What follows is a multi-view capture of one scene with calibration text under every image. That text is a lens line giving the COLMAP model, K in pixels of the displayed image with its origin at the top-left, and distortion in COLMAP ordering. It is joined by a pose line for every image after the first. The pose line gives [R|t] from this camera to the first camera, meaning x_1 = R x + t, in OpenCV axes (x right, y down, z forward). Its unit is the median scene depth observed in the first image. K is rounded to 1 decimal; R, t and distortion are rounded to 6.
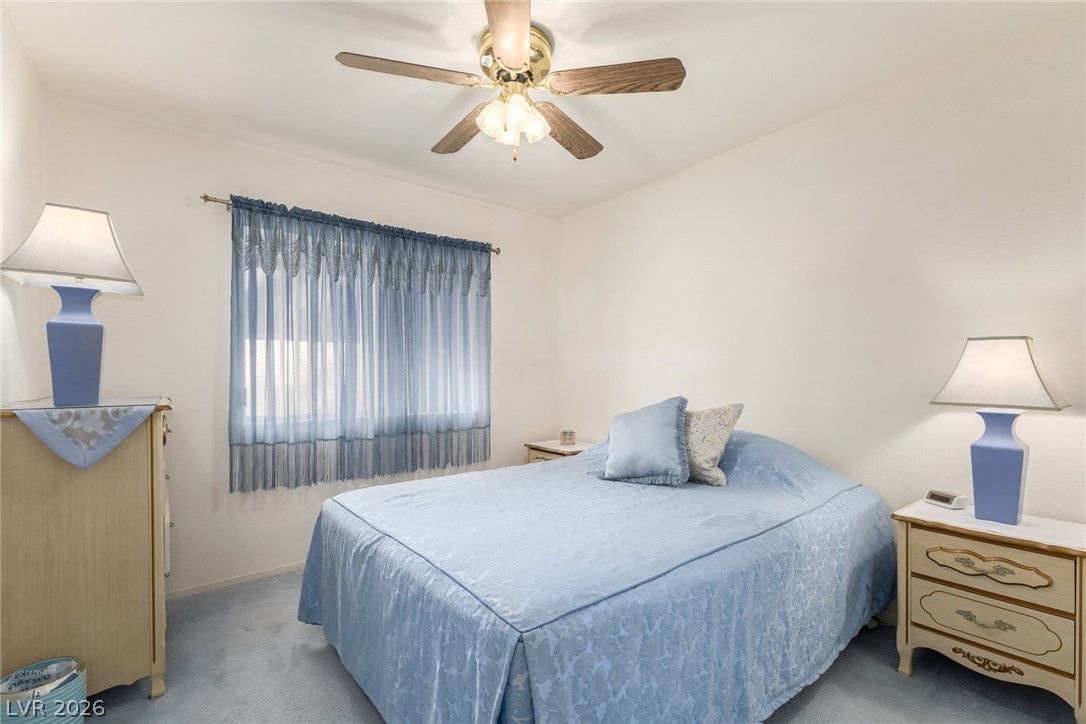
lens RADIAL K [[482.3, 0, 544.6], [0, 482.3, 368.3], [0, 0, 1]] dist [0.004693, 0.000413]
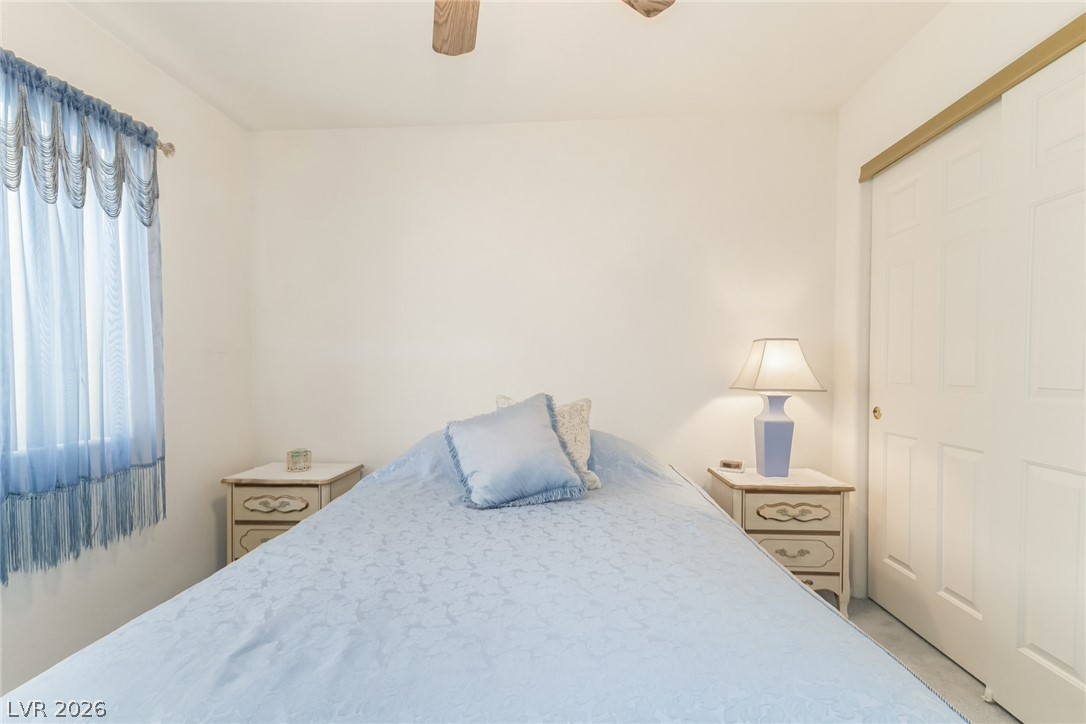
lens RADIAL K [[488.6, 0, 555.1], [0, 488.6, 379.9], [0, 0, 1]] dist [0.011386, 0.000242]
pose [[0.670116, -0.020594, 0.741971, -0.459388], [-0.005725, 0.999442, 0.032910, 0.008709], [-0.742235, -0.026302, 0.669624, 0.541879]]
